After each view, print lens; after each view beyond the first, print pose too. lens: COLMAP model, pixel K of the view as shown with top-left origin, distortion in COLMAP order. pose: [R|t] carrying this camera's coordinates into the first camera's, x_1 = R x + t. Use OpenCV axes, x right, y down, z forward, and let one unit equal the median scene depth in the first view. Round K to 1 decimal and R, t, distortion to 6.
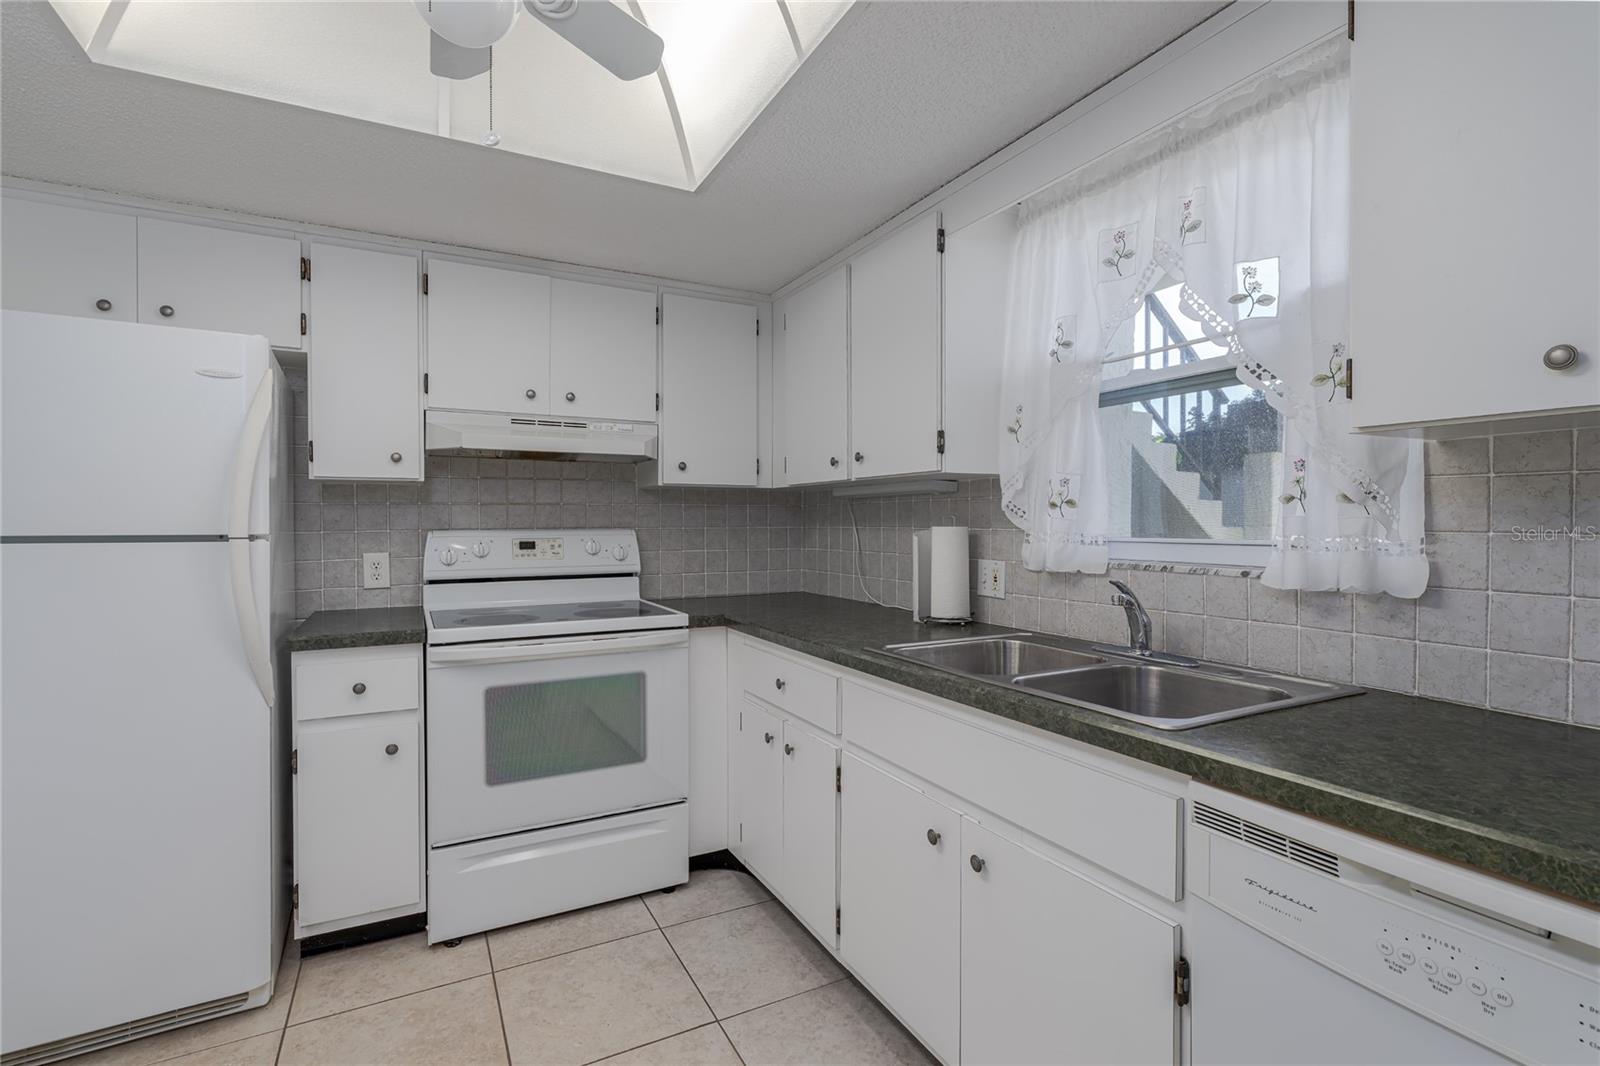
lens RADIAL K [[732.3, 0, 803.8], [0, 732.3, 524.8], [0, 0, 1]] dist [-0.016144, 0.007545]
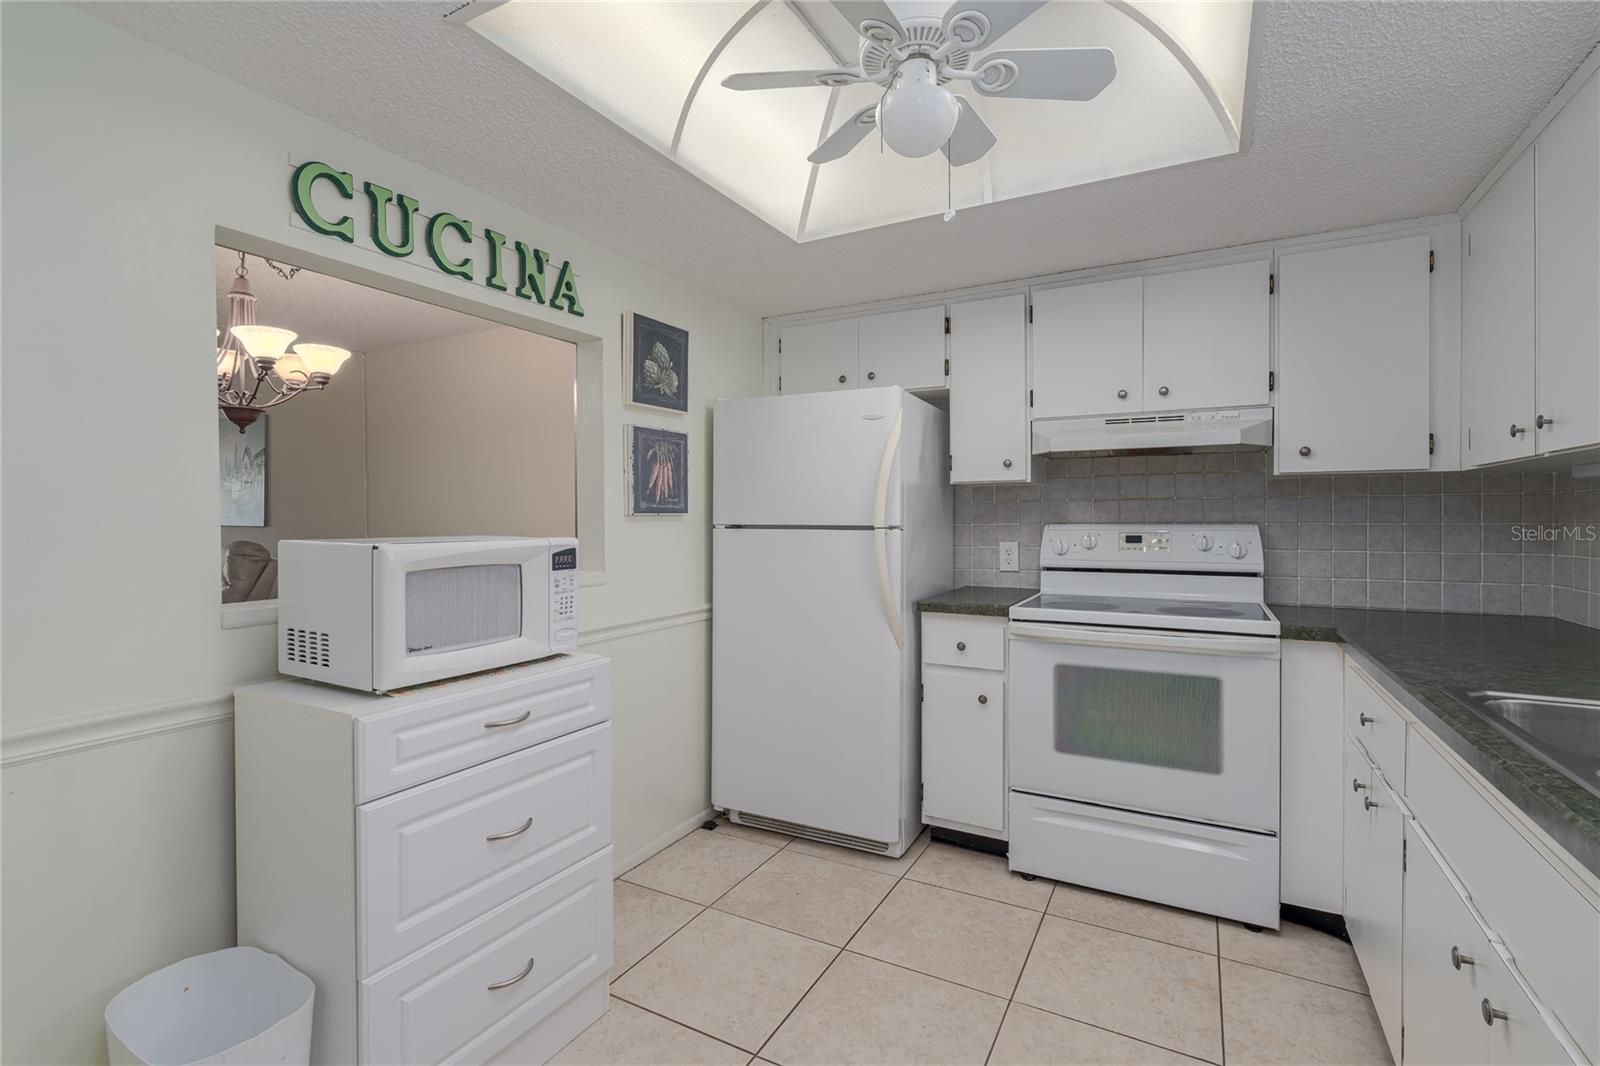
lens RADIAL K [[731.3, 0, 804.9], [0, 731.3, 519.2], [0, 0, 1]] dist [-0.002036, 0.001020]
pose [[0.552893, 0.002086, -0.833250, 0.260176], [-0.002386, 0.999997, 0.000920, -0.000099], [0.833249, 0.001480, 0.552896, 0.046014]]
